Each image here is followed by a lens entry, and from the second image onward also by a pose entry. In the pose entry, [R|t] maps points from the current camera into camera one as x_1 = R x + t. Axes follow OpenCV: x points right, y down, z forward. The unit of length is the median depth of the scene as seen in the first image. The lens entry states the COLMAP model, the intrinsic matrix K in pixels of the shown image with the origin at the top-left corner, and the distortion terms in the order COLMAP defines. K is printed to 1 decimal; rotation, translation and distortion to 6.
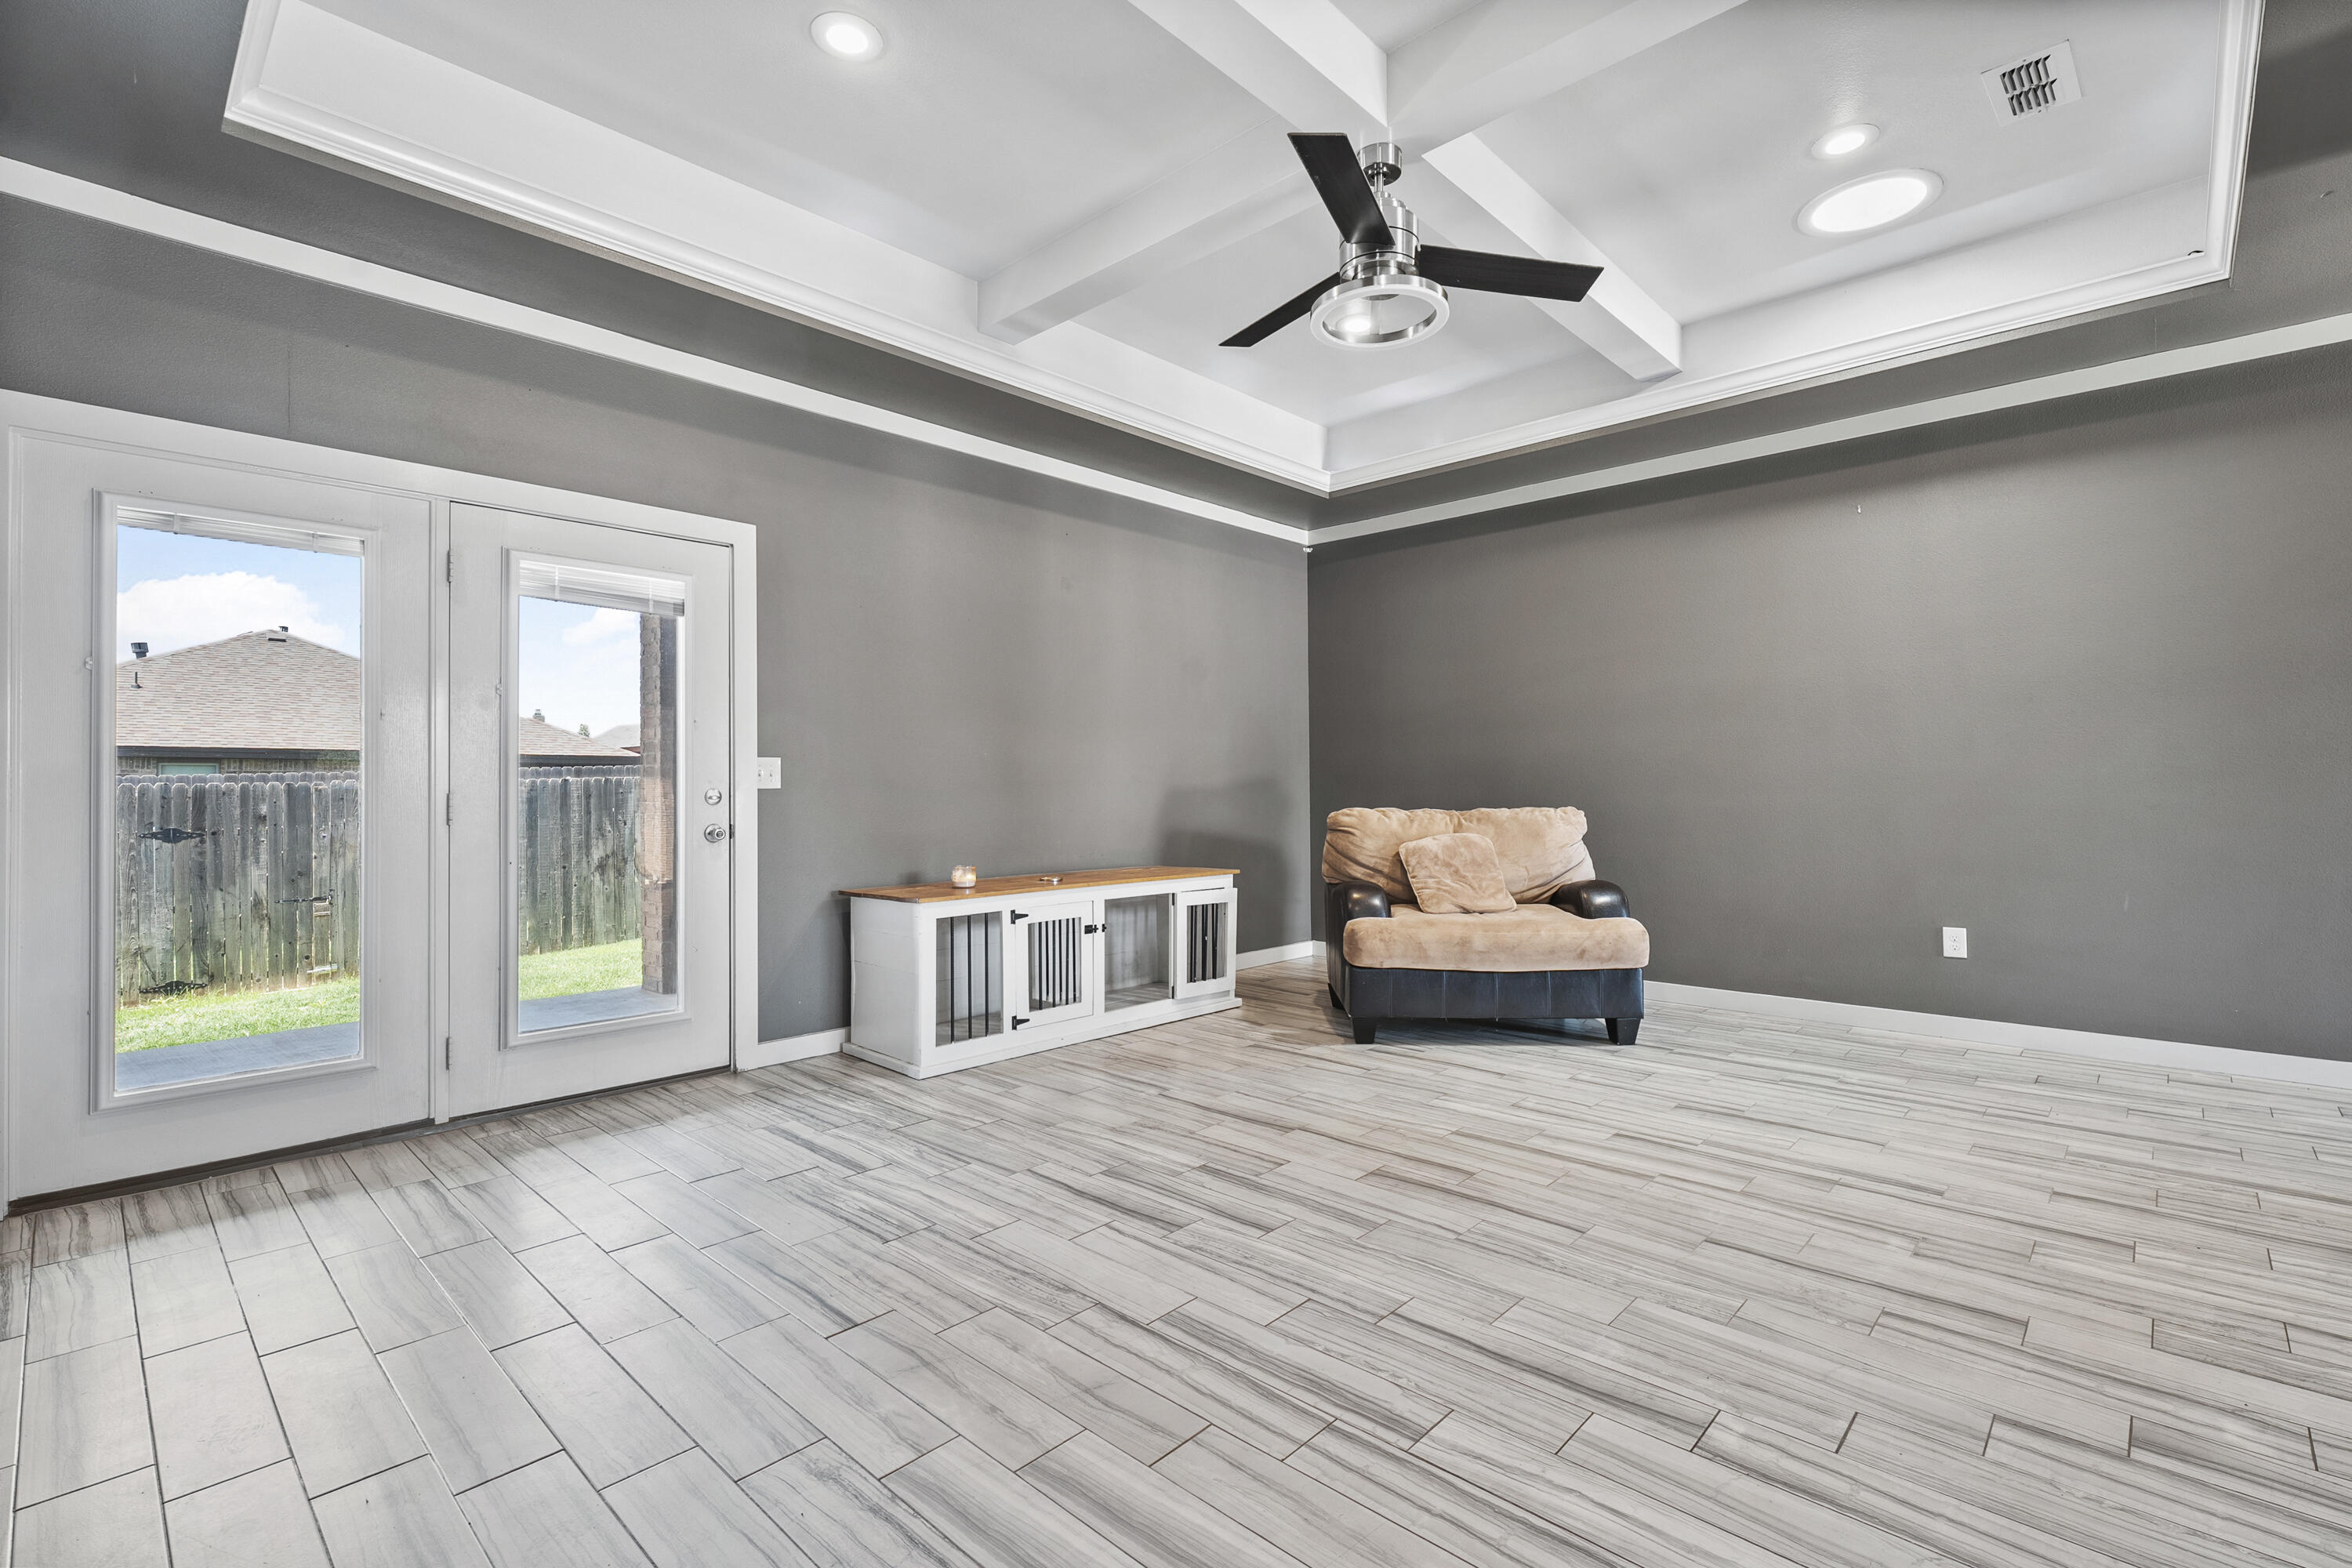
lens RADIAL K [[1057.2, 0, 1193.5], [0, 1057.2, 779.6], [0, 0, 1]] dist [0.000338, 0.000082]
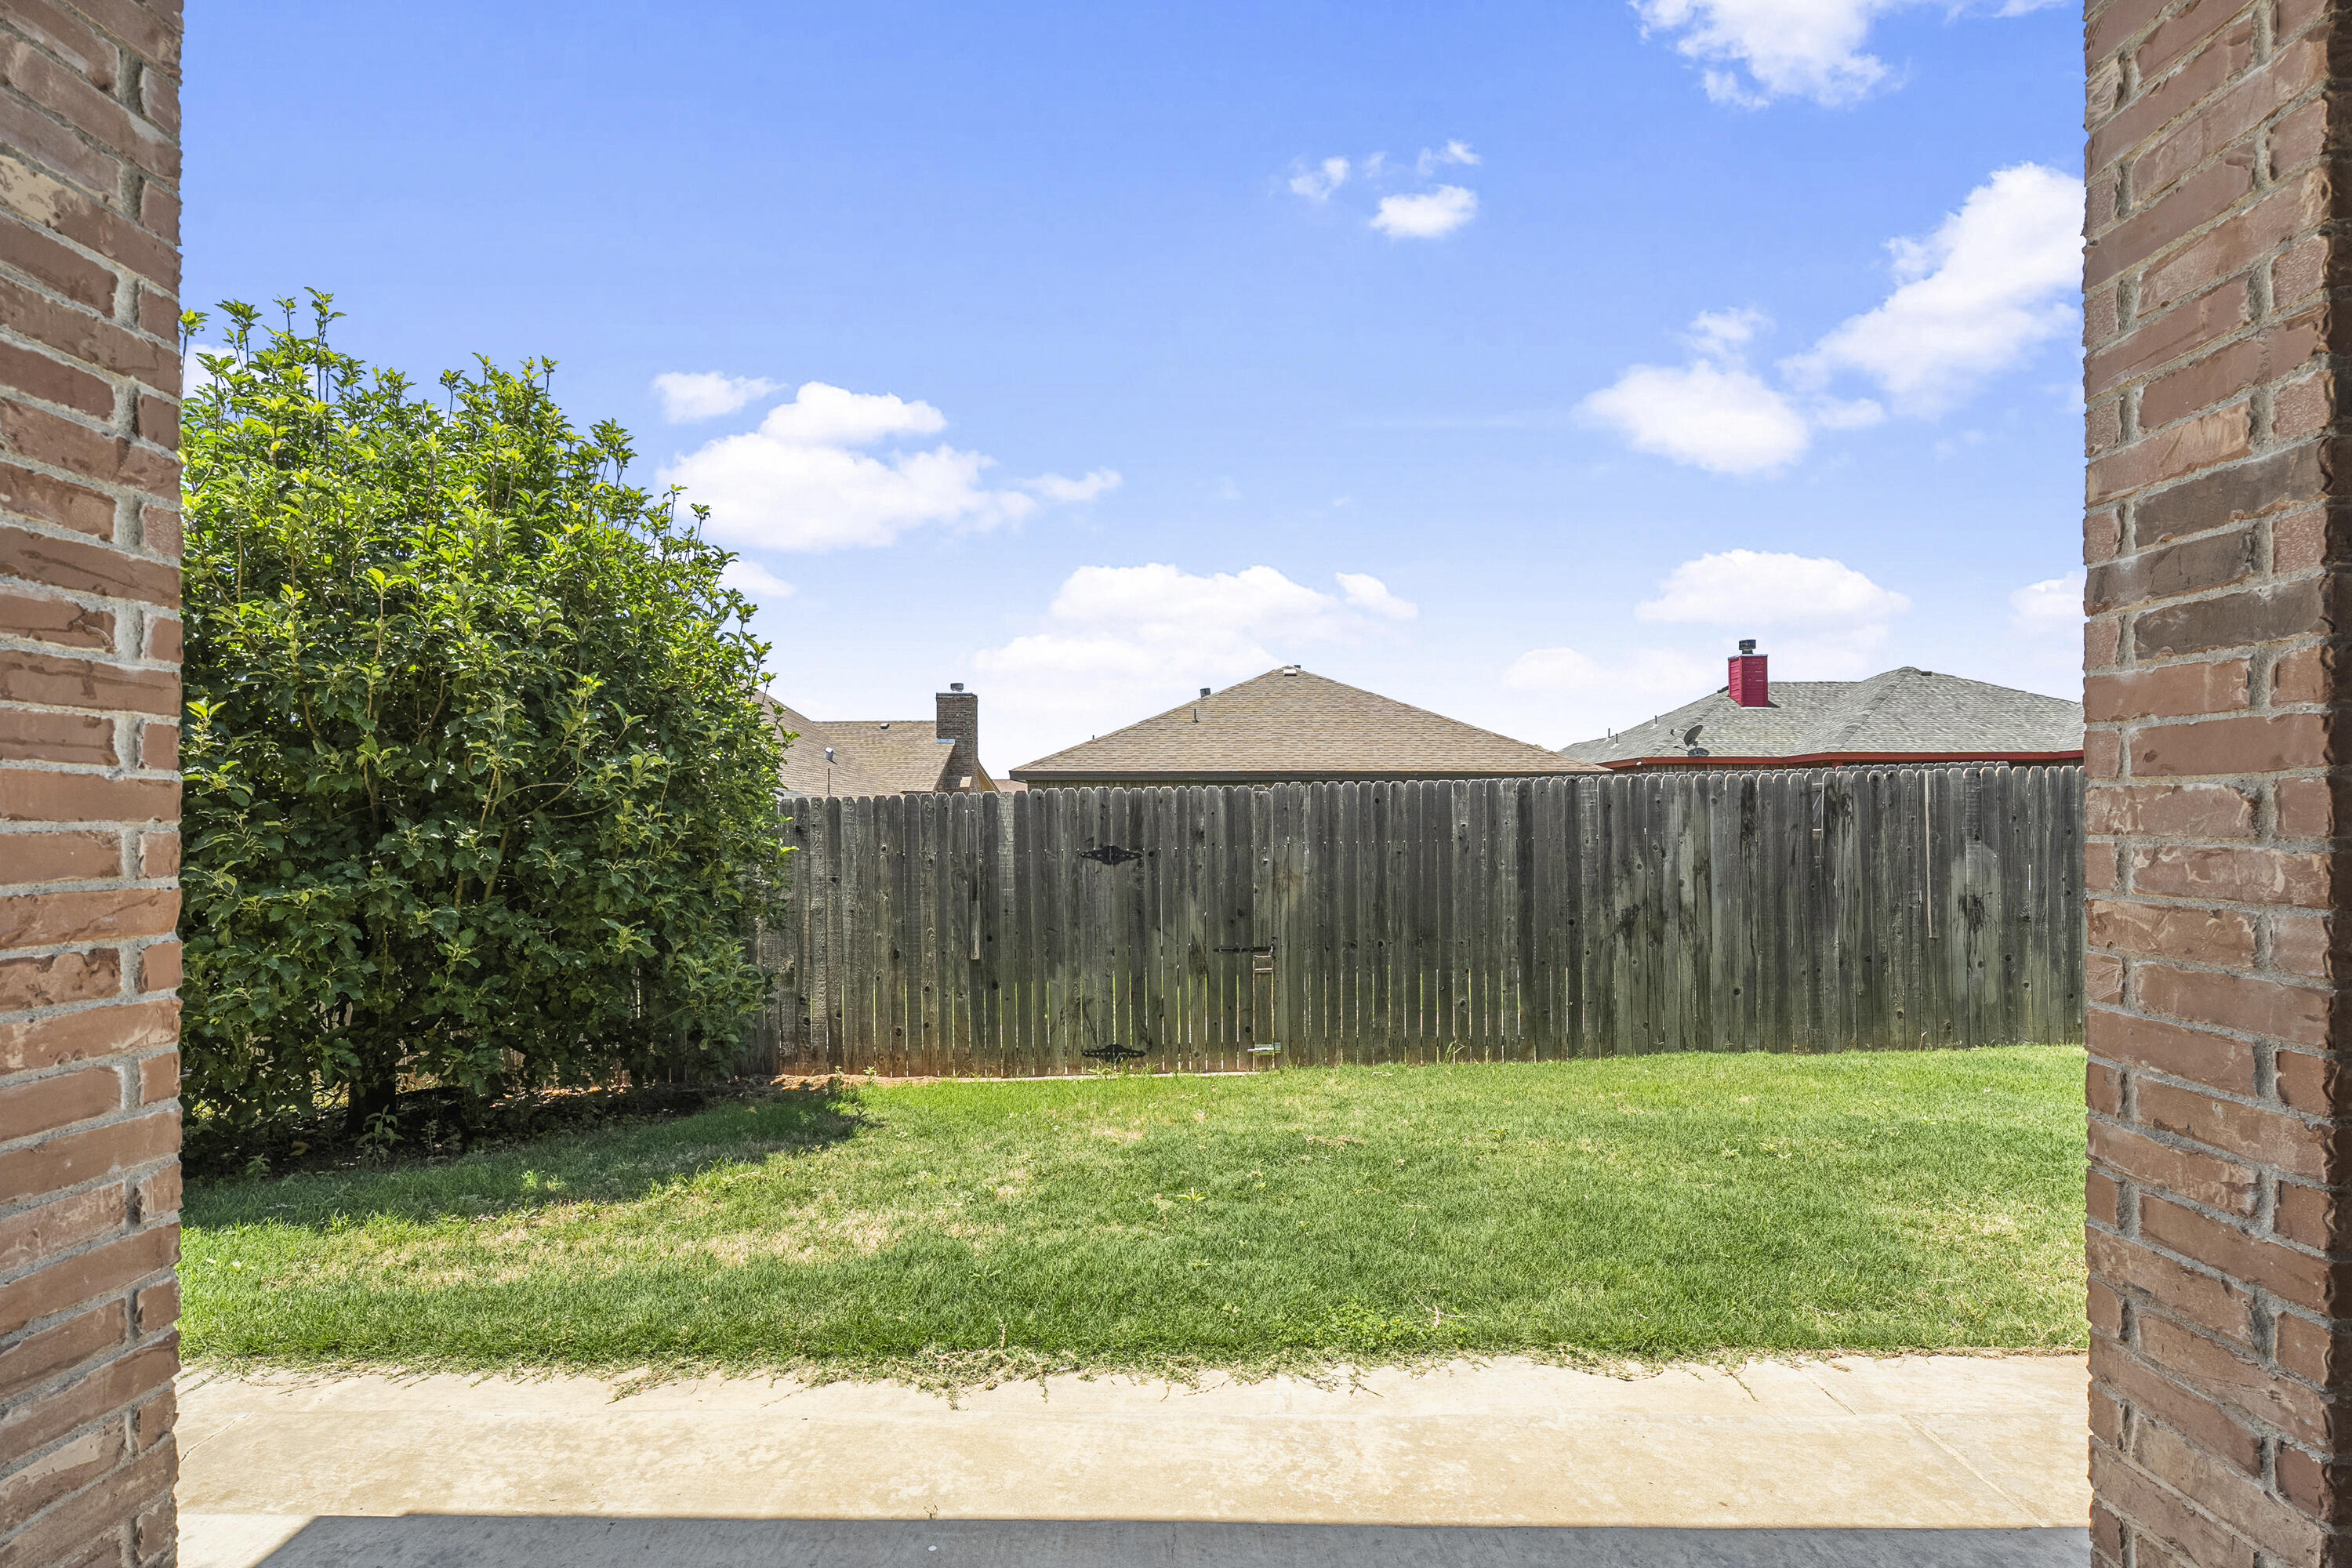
lens RADIAL K [[1051.0, 0, 1176.0], [0, 1051.0, 823.0], [0, 0, 1]] dist [-0.005237, -0.000295]
pose [[0.664845, 0.007986, -0.746939, -0.338397], [0.004942, 0.999874, 0.015089, 0.016995], [0.746965, -0.013723, 0.664722, 0.489846]]
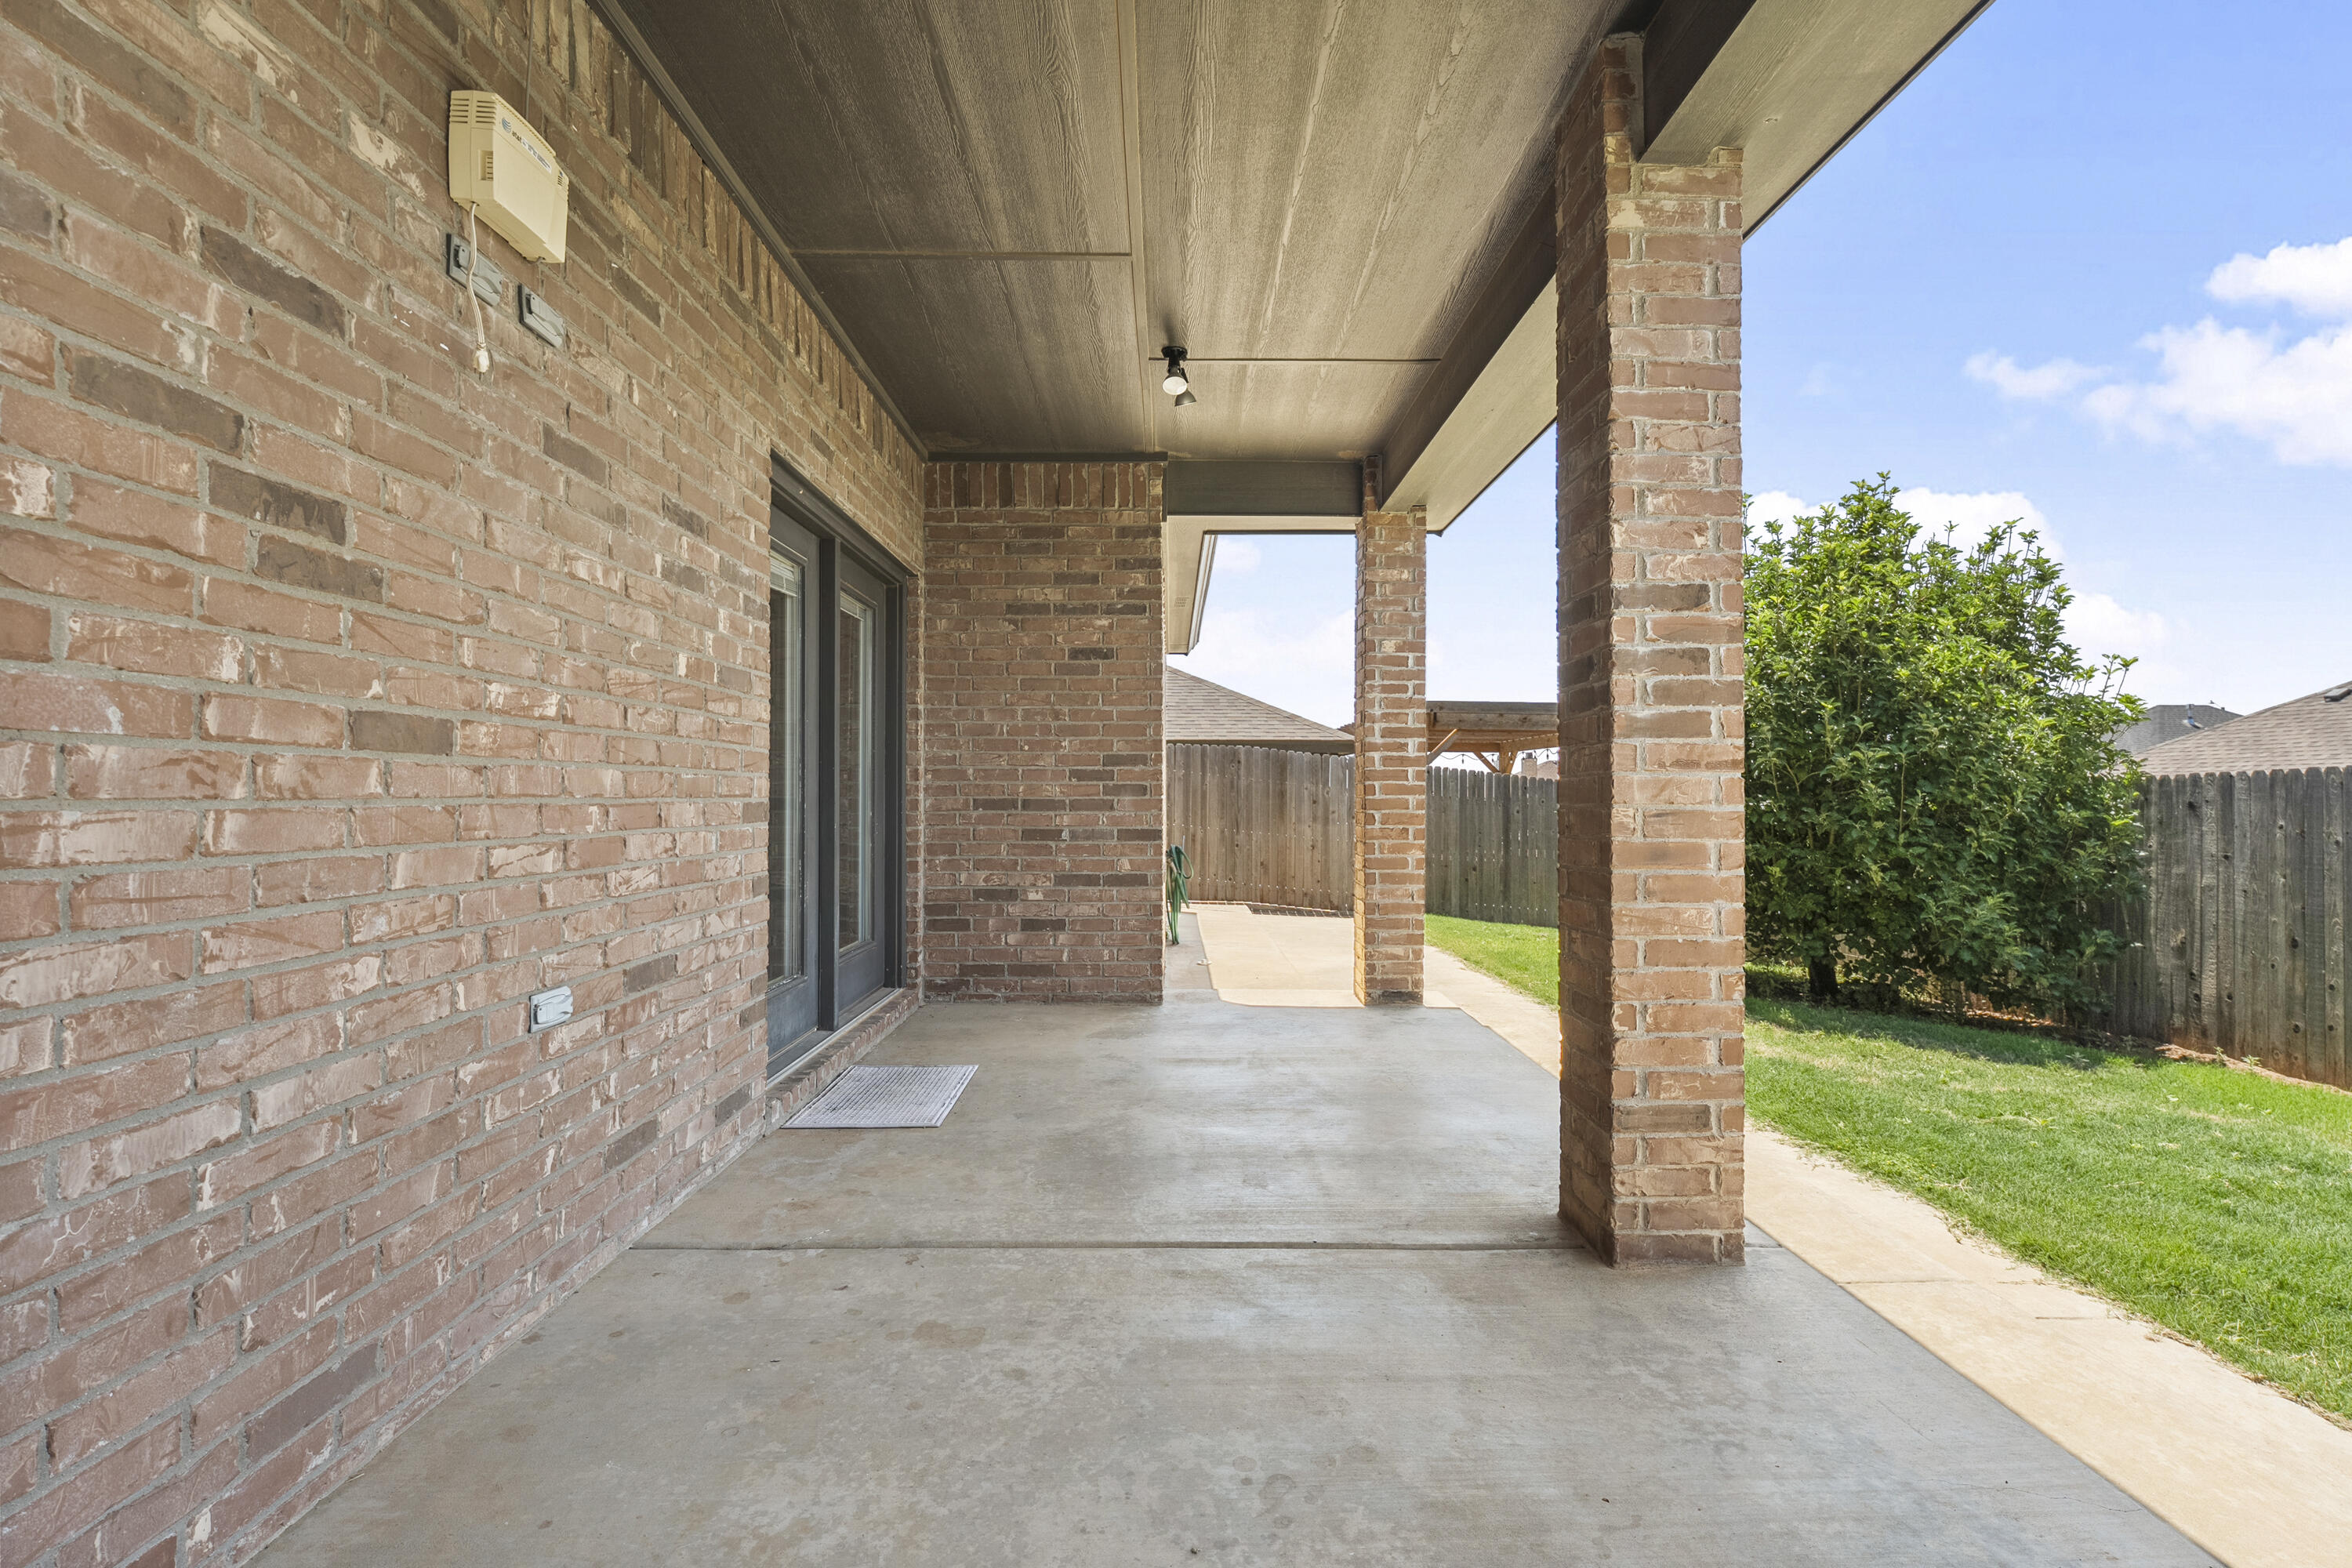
lens RADIAL K [[1051.0, 0, 1176.0], [0, 1051.0, 788.6], [0, 0, 1]] dist [-0.005237, -0.000295]
pose [[-0.737247, 0.002252, -0.675620, -0.052403], [0.011360, 0.999894, -0.009063, 0.018290], [0.675528, -0.014357, -0.737195, 0.826786]]
